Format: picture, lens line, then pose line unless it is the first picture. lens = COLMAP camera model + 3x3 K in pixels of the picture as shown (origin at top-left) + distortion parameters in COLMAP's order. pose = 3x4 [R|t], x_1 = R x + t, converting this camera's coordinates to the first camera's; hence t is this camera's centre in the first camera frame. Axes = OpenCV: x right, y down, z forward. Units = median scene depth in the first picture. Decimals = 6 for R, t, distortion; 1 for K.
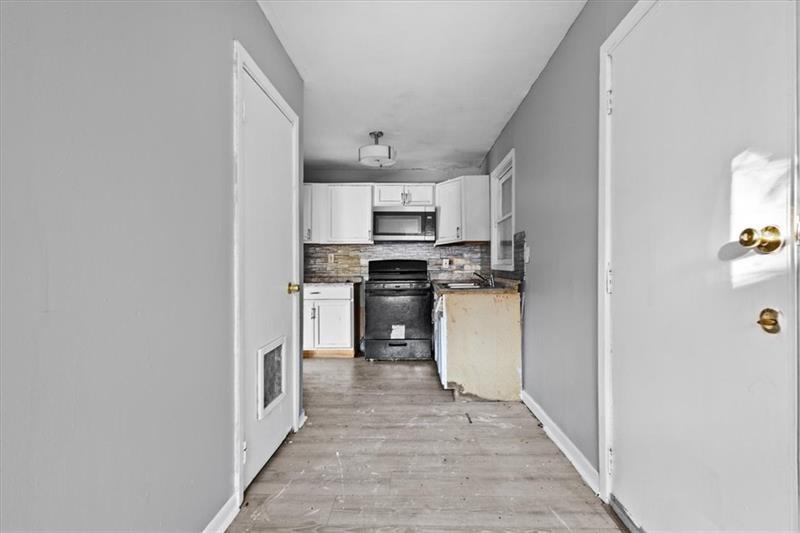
lens RADIAL K [[368.5, 0, 395.9], [0, 368.5, 264.2], [0, 0, 1]] dist [0.002354, 0.000880]
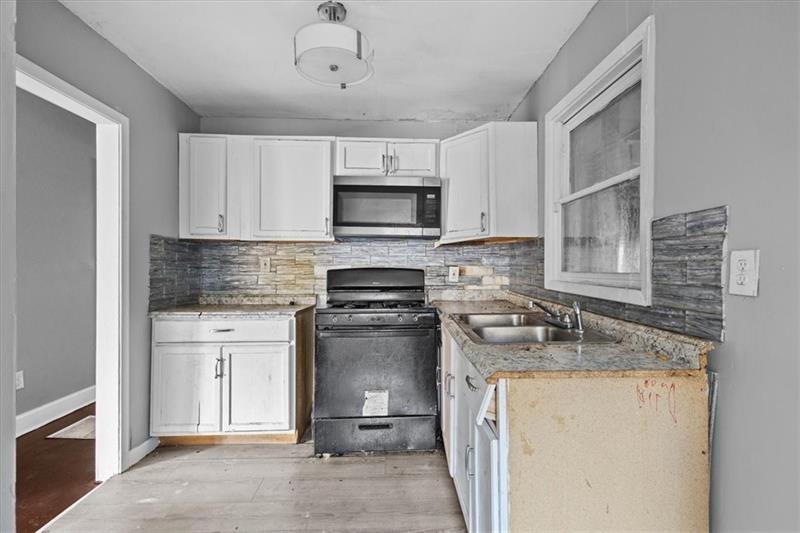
lens RADIAL K [[368.5, 0, 396.5], [0, 368.5, 268.3], [0, 0, 1]] dist [0.002354, 0.000880]
pose [[0.998118, 0.003740, 0.061202, 0.002032], [-0.004476, 0.999919, 0.011887, -0.019697], [-0.061152, -0.012139, 0.998055, 0.419355]]
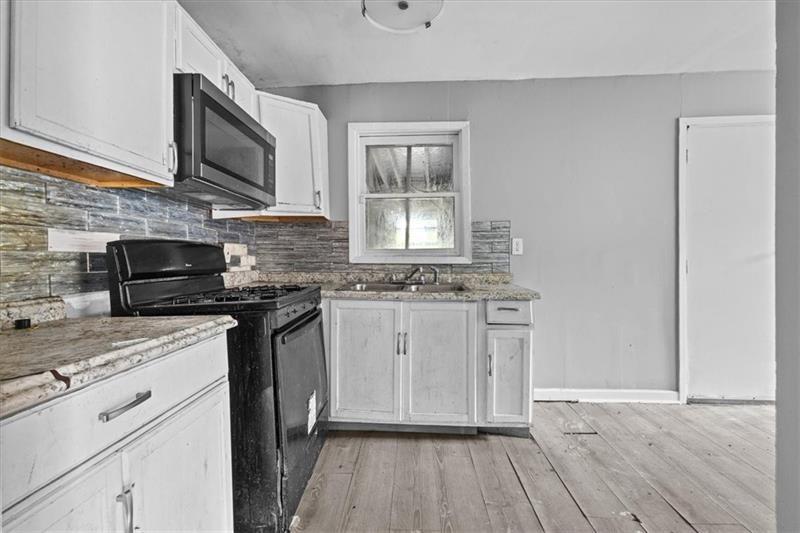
lens RADIAL K [[368.5, 0, 393.3], [0, 368.5, 261.8], [0, 0, 1]] dist [0.002354, 0.000880]
pose [[0.011605, -0.005996, 0.999915, -0.384131], [-0.001711, 0.999980, 0.006016, 0.006773], [-0.999931, -0.001781, 0.011594, 0.823269]]
